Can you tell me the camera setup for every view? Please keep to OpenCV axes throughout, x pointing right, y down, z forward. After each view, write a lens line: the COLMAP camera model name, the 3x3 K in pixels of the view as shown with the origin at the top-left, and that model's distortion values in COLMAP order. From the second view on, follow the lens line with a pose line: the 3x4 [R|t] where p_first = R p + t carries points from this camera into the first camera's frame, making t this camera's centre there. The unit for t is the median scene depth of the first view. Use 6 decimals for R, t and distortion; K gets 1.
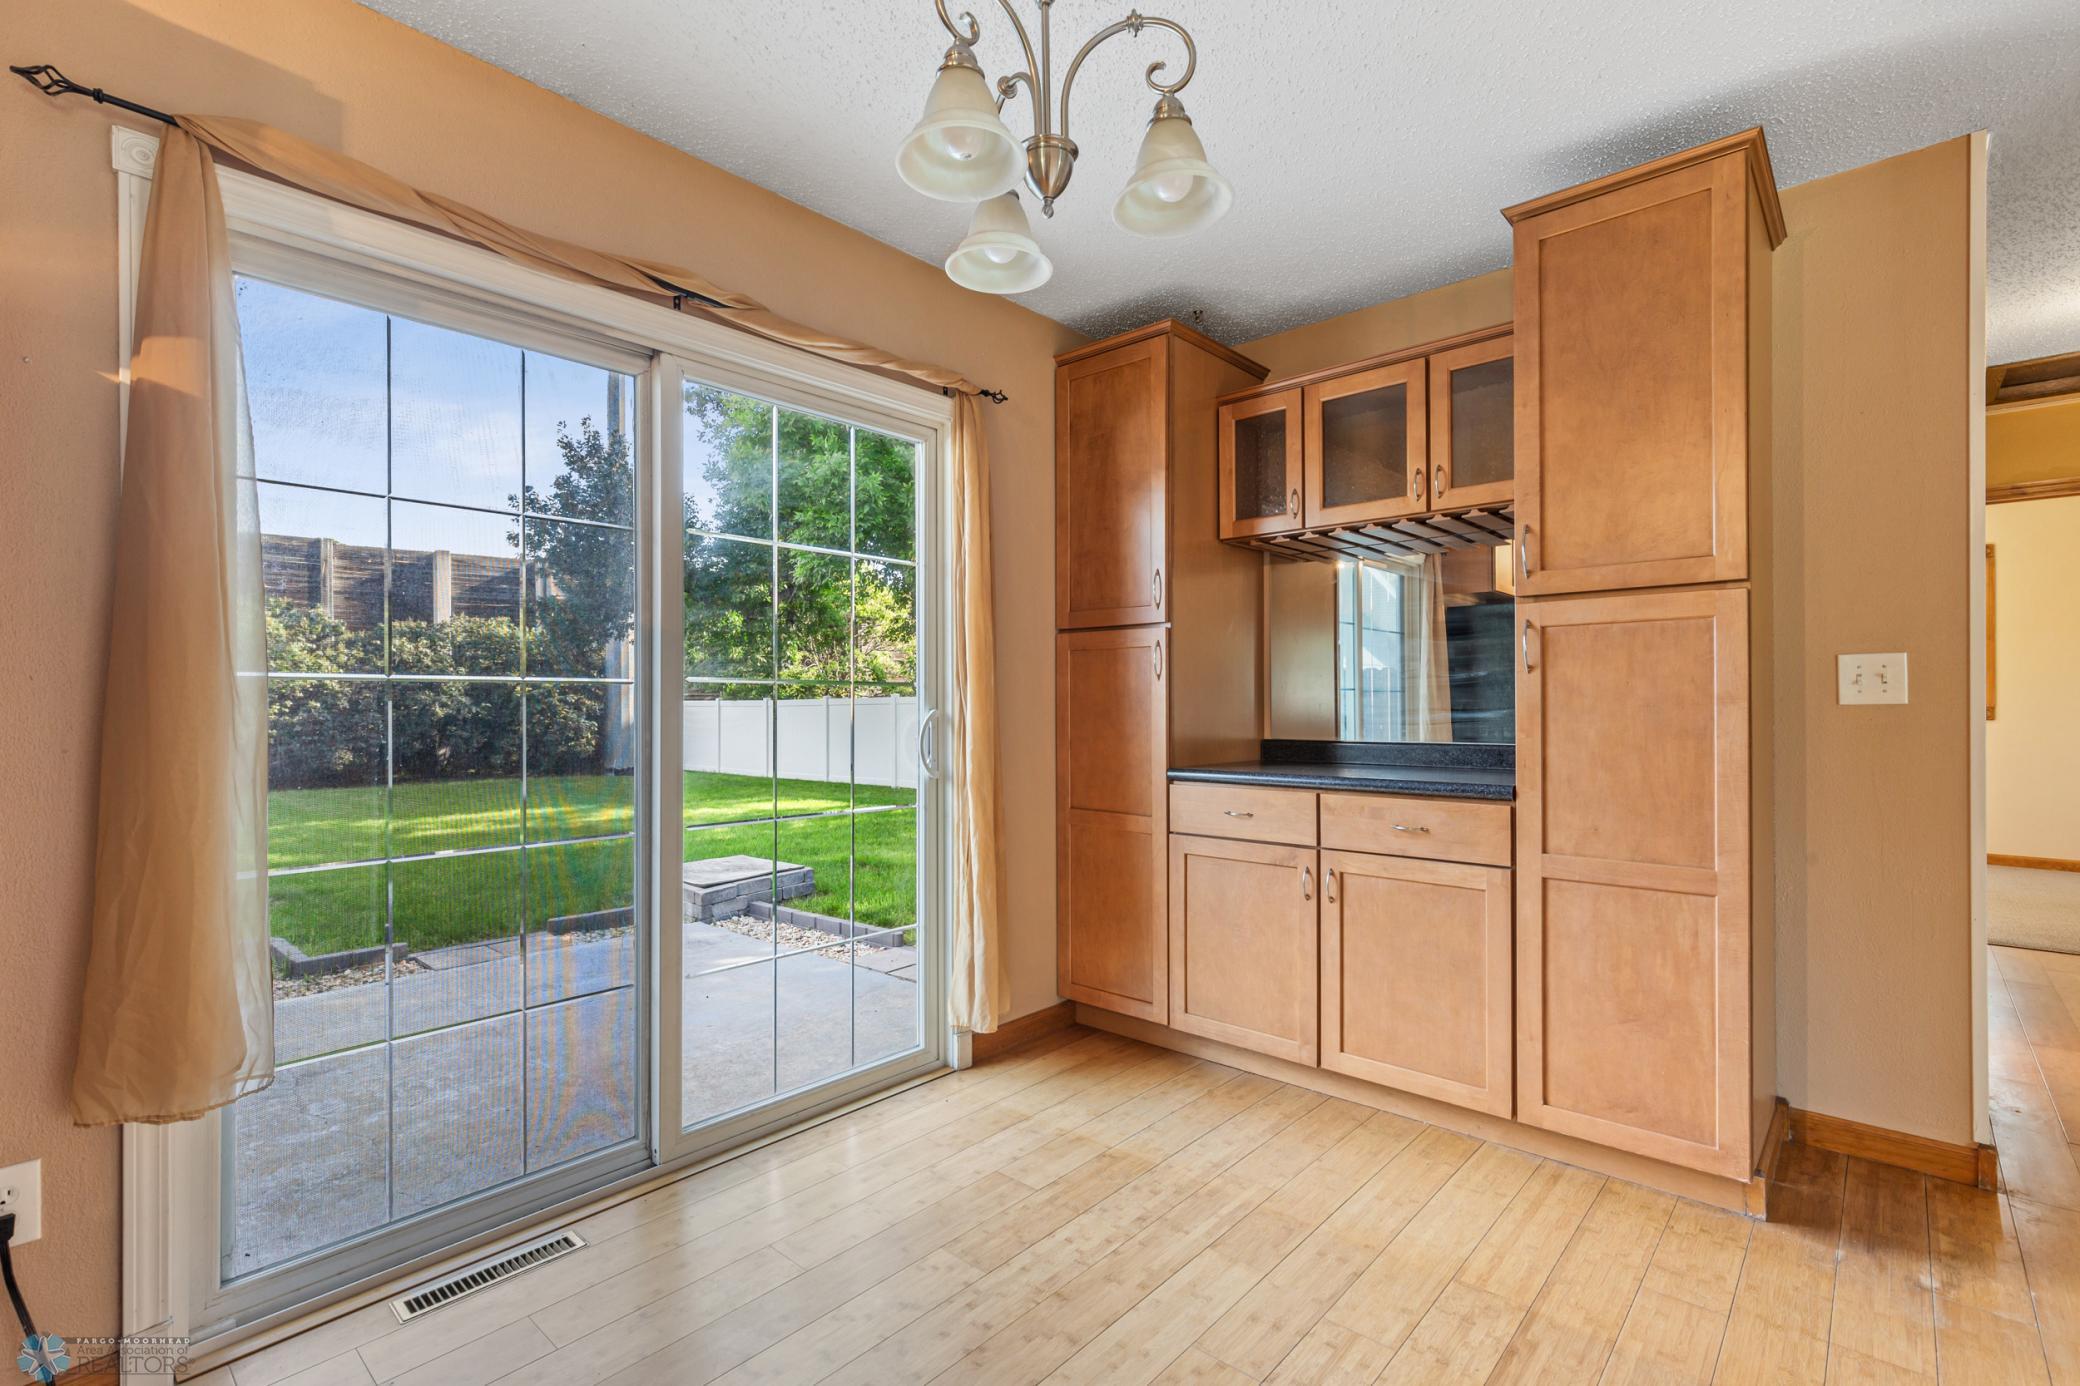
lens RADIAL K [[945.4, 0, 1037.1], [0, 945.4, 694.8], [0, 0, 1]] dist [0.002273, 0.000008]
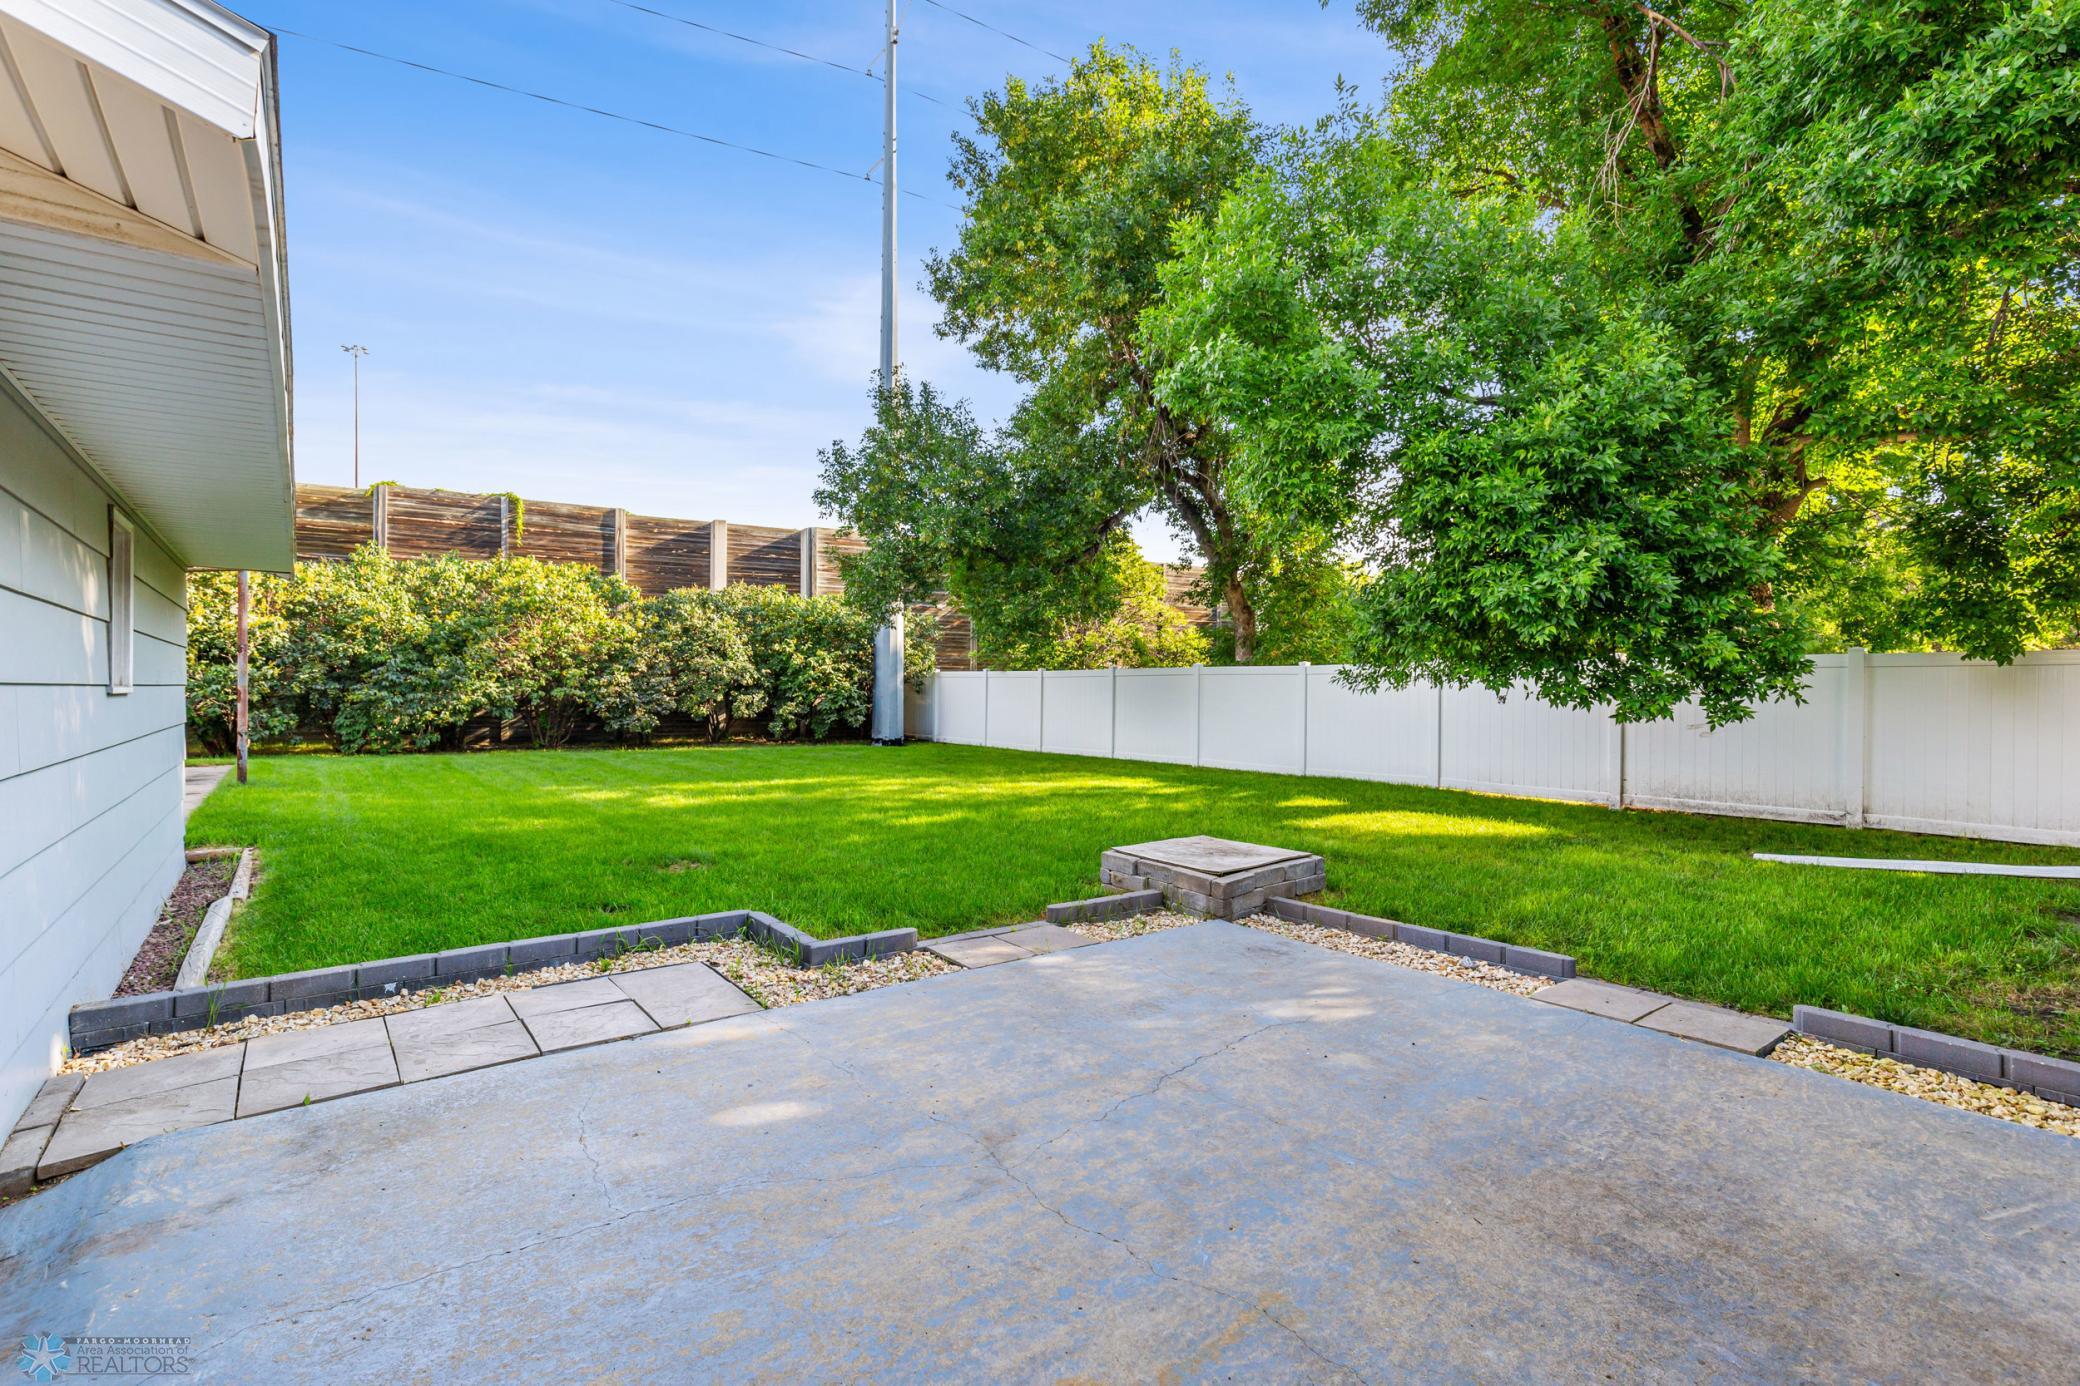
lens RADIAL K [[945.4, 0, 1037.1], [0, 945.4, 694.8], [0, 0, 1]] dist [0.002273, 0.000008]
pose [[0.983839, 0.019761, -0.177963, -0.117894], [-0.017160, 0.999722, 0.016145, 0.013838], [0.178232, -0.012830, 0.983905, 0.064656]]
